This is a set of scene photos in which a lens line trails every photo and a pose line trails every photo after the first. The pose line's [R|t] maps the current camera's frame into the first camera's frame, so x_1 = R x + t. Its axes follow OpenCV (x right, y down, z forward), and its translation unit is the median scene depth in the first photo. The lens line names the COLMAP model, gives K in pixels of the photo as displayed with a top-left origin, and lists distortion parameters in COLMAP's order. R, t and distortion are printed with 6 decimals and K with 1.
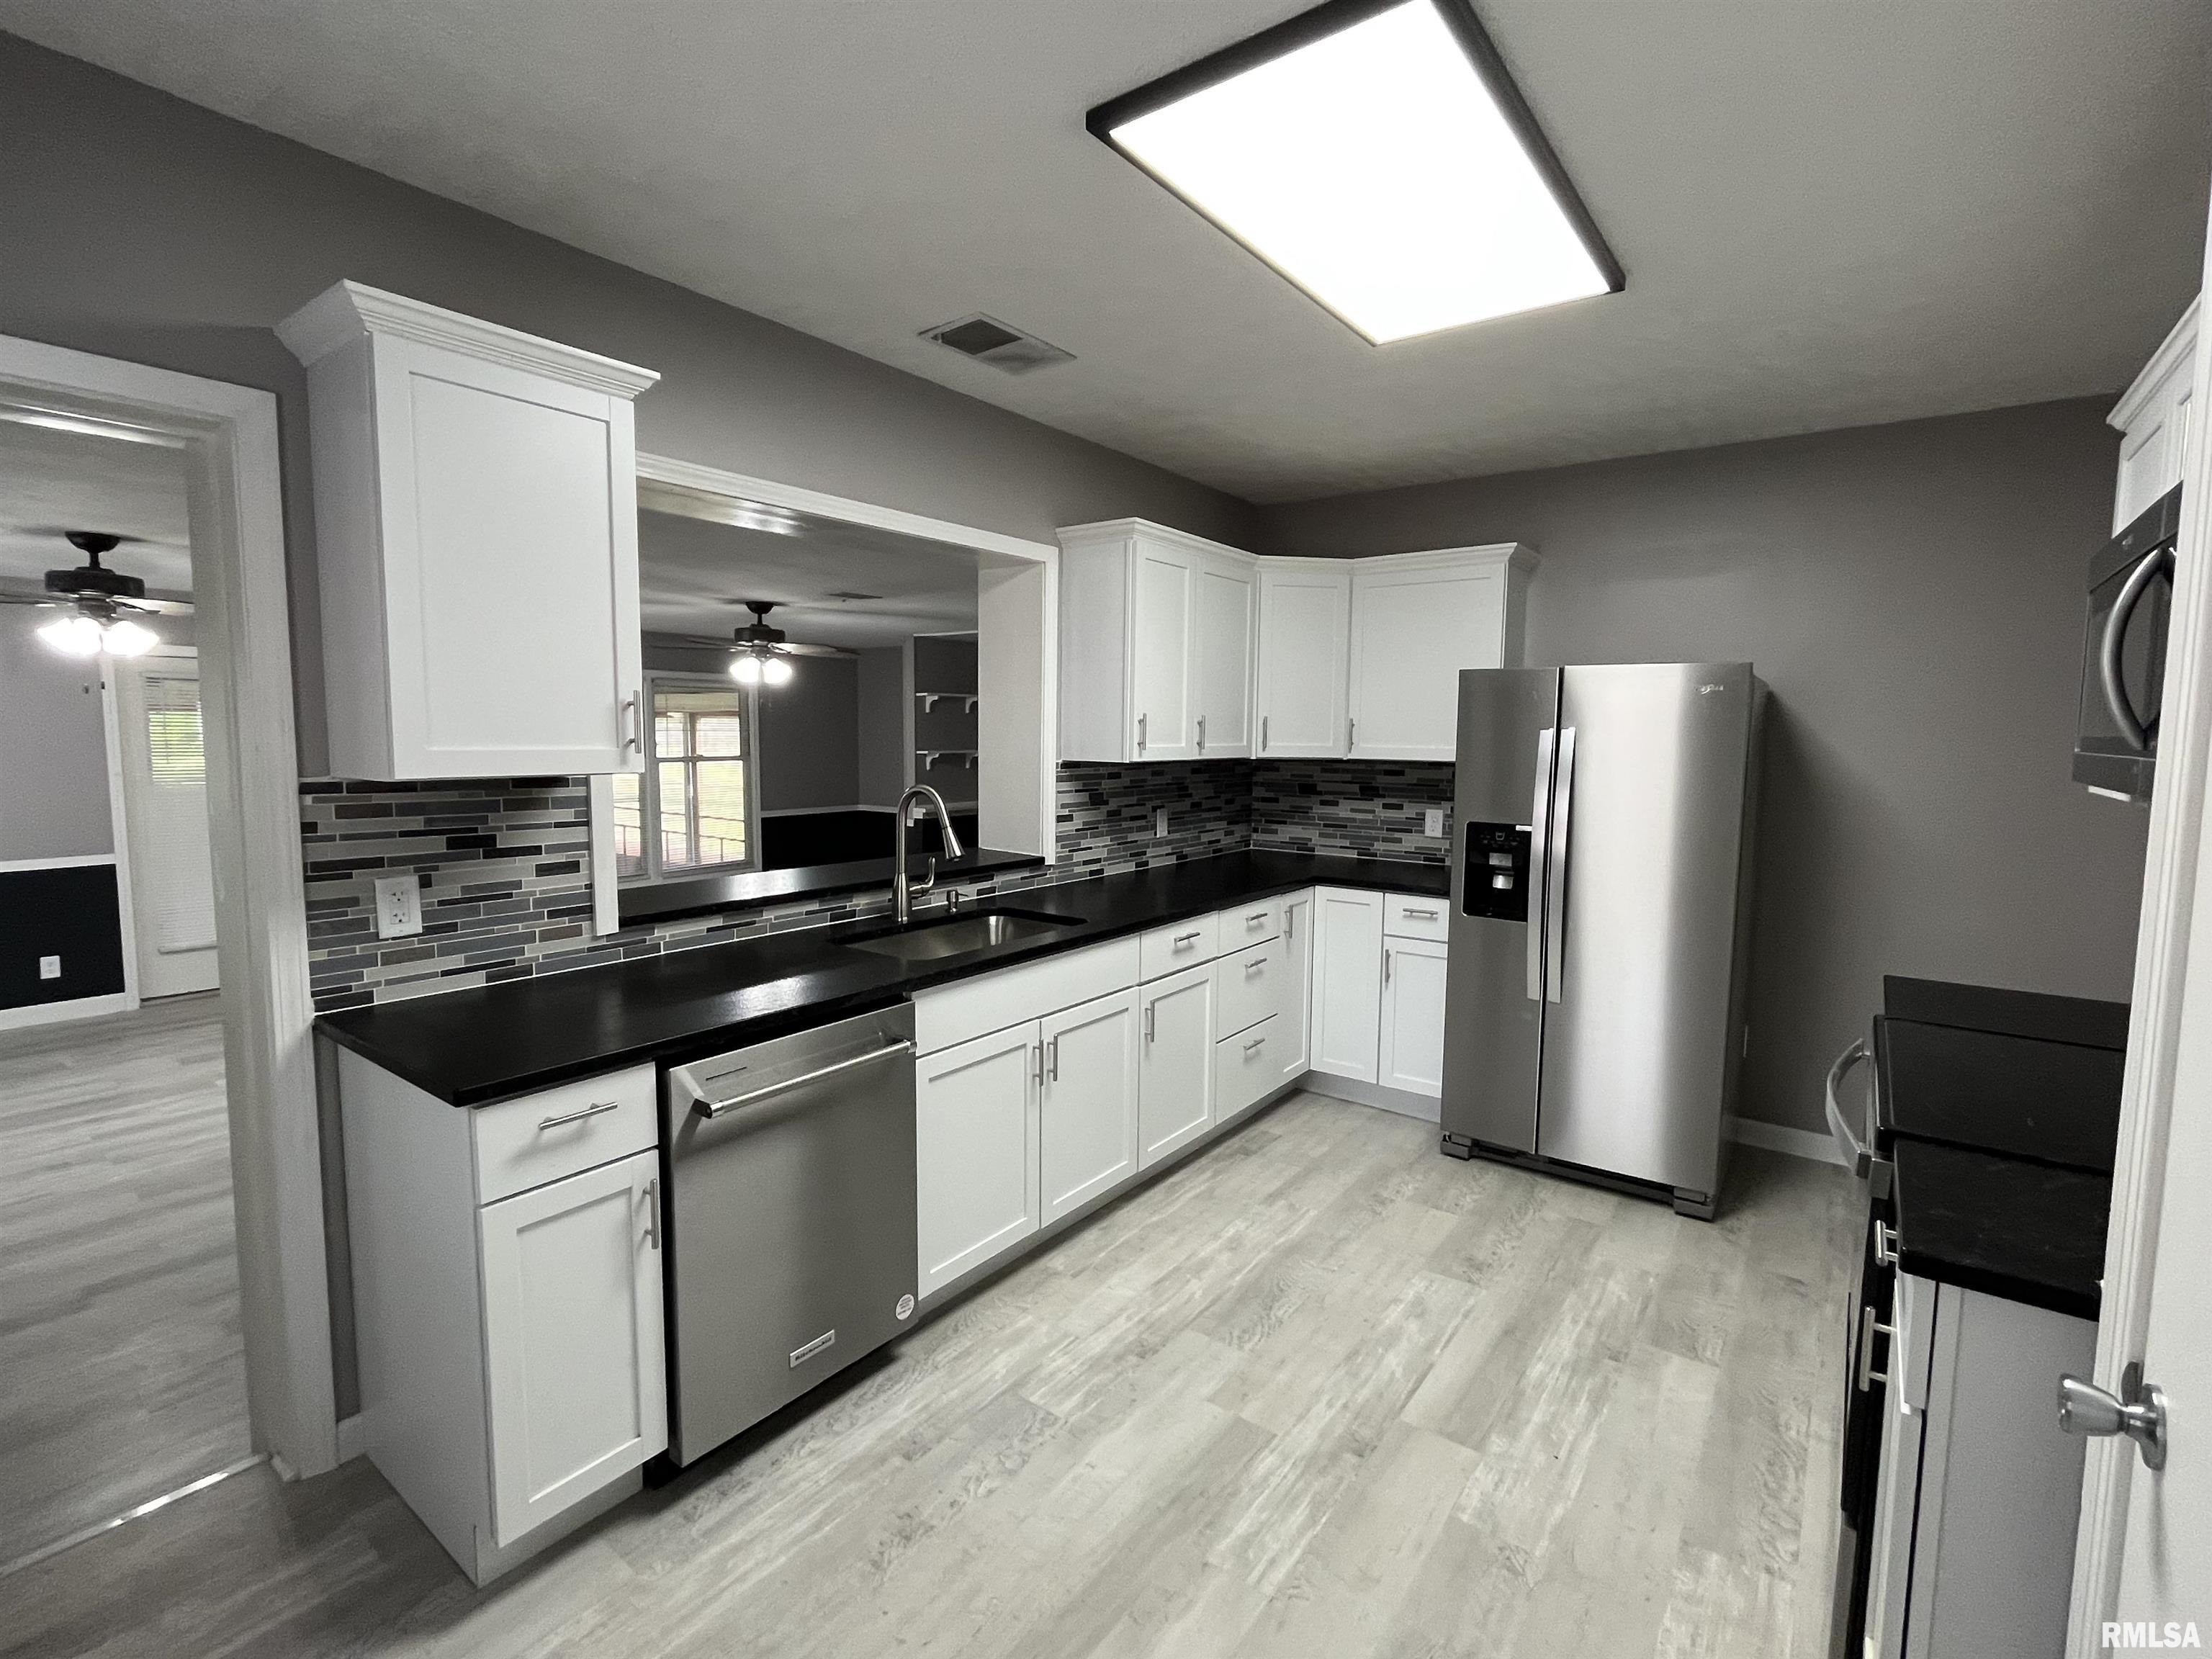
lens RADIAL K [[1018.1, 0, 1107.0], [0, 1018.1, 818.9], [0, 0, 1]] dist [-0.002473, -0.001334]
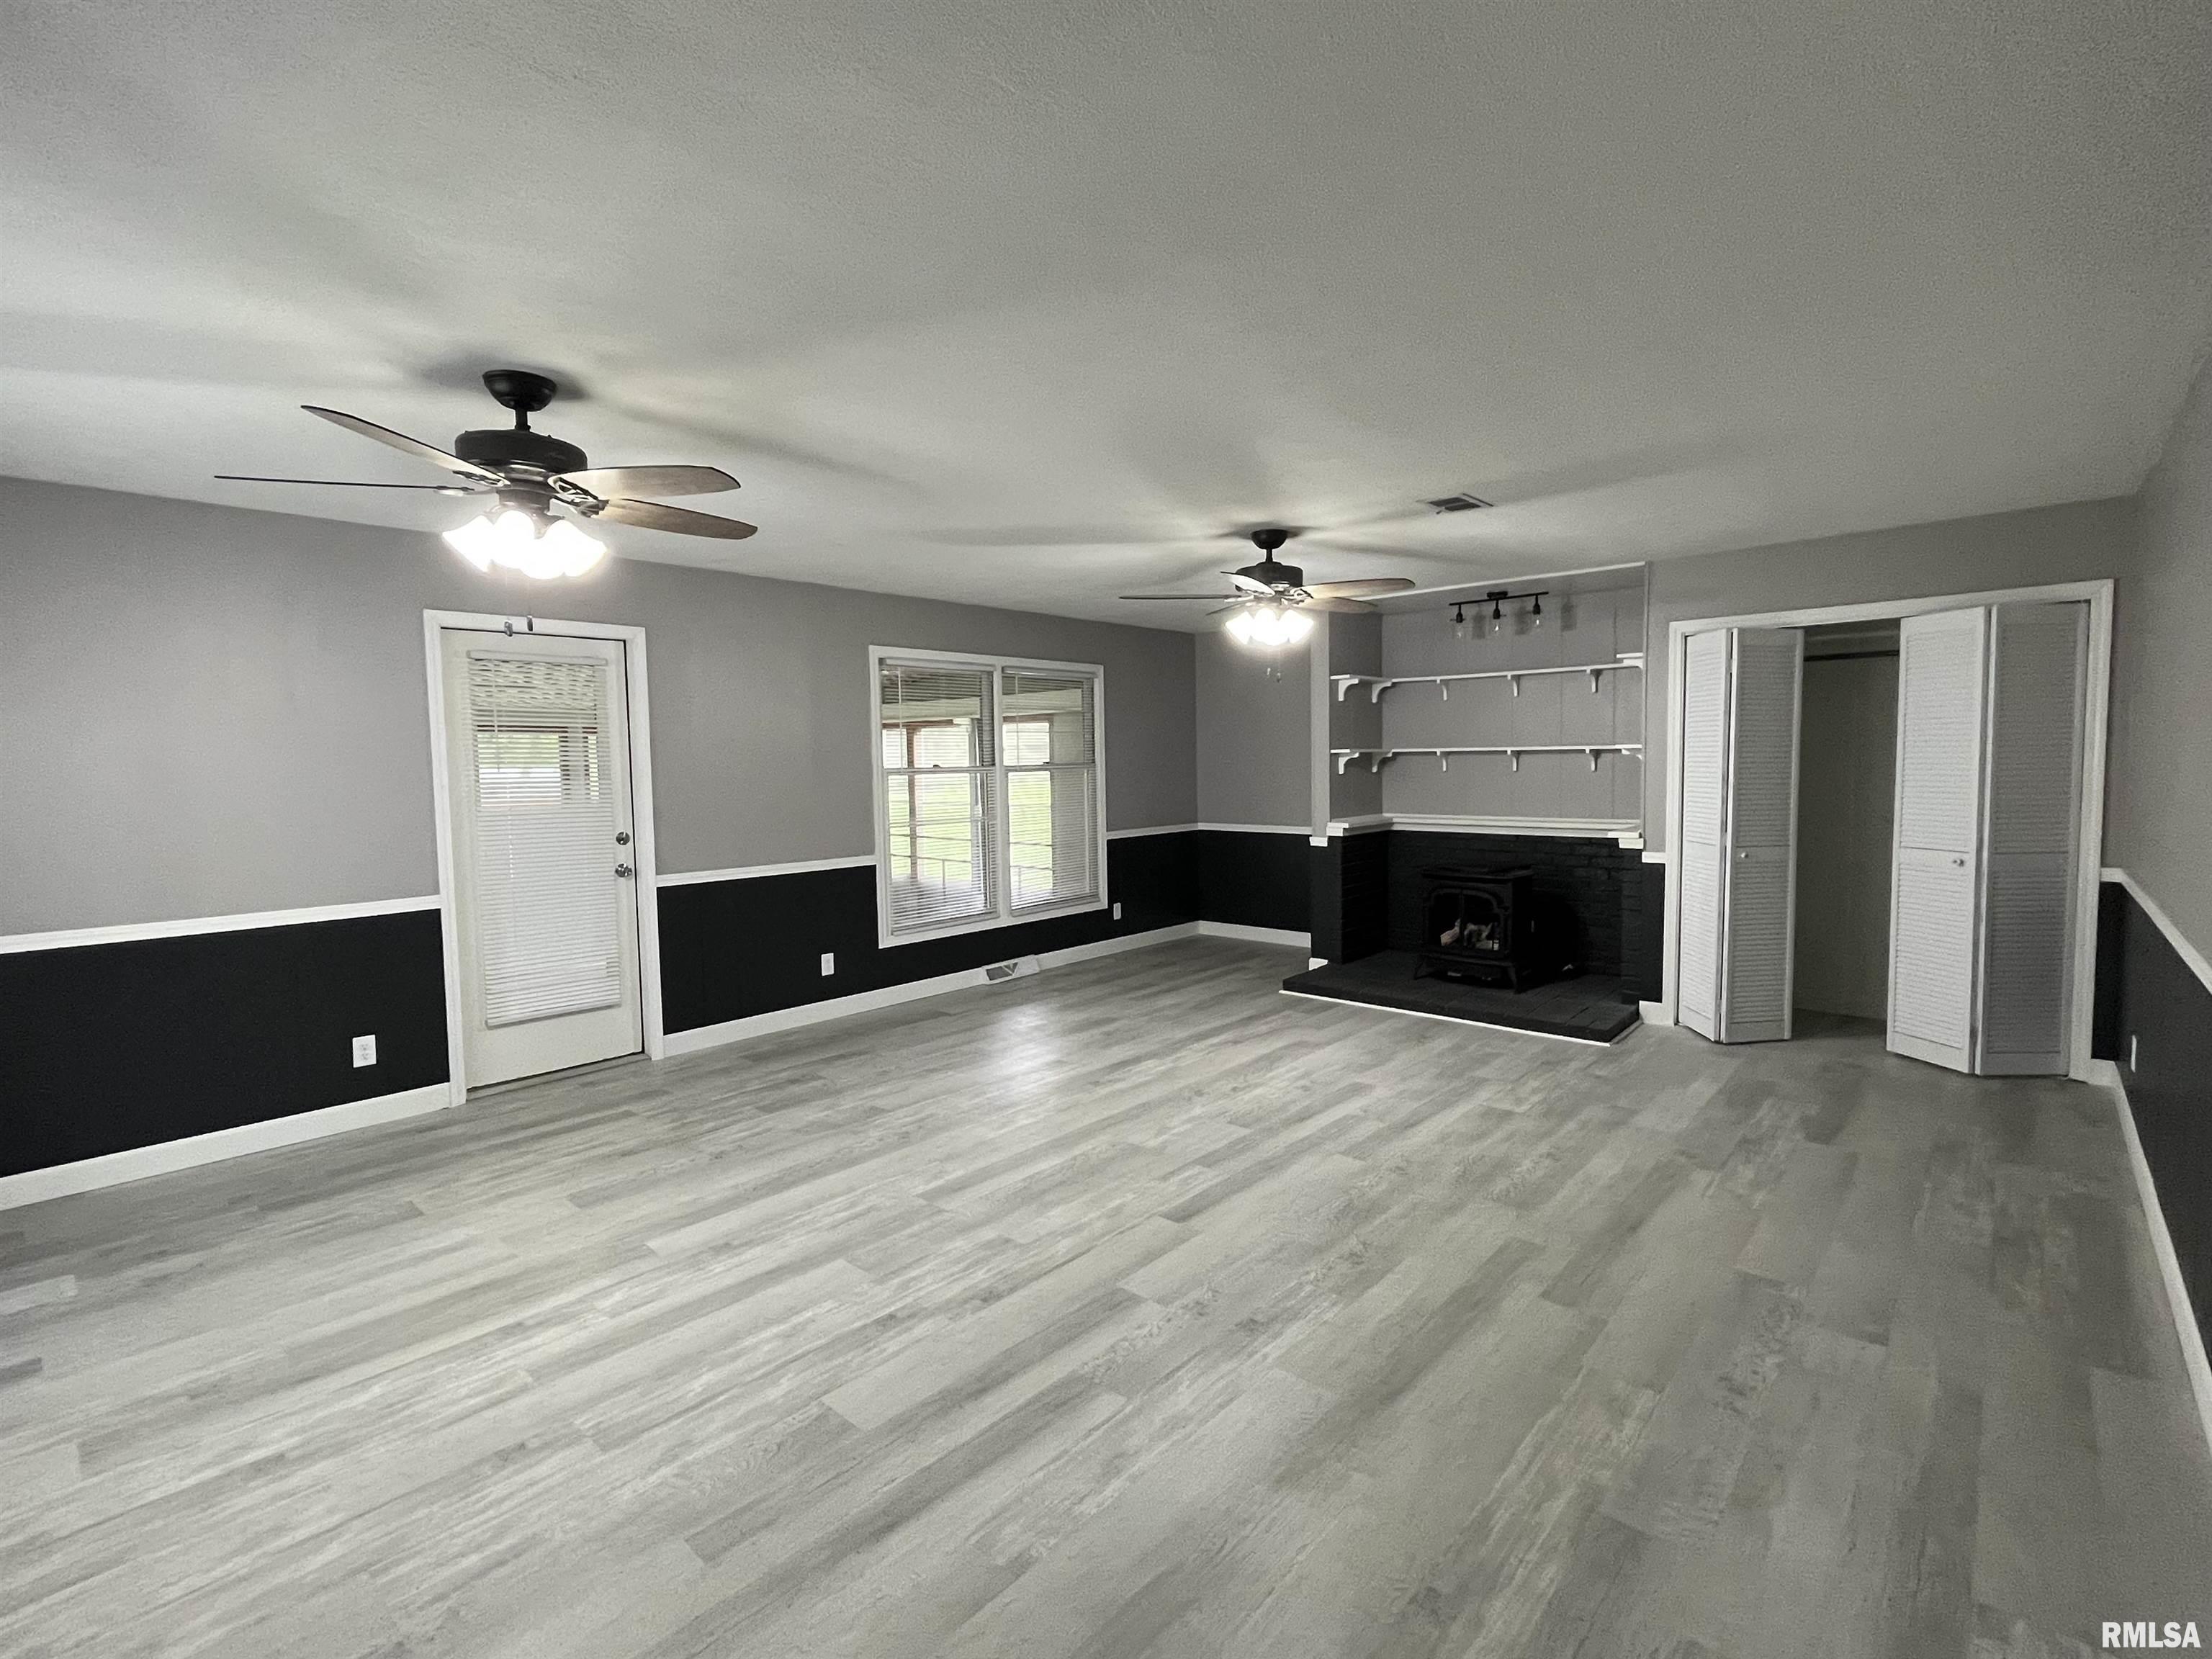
lens RADIAL K [[1018.1, 0, 1107.3], [0, 1018.1, 821.8], [0, 0, 1]] dist [-0.002473, -0.001334]
pose [[0.996058, -0.019070, -0.086632, -0.596487], [0.017021, 0.999559, -0.024332, 0.010262], [0.087058, 0.022761, 0.995943, 0.421200]]
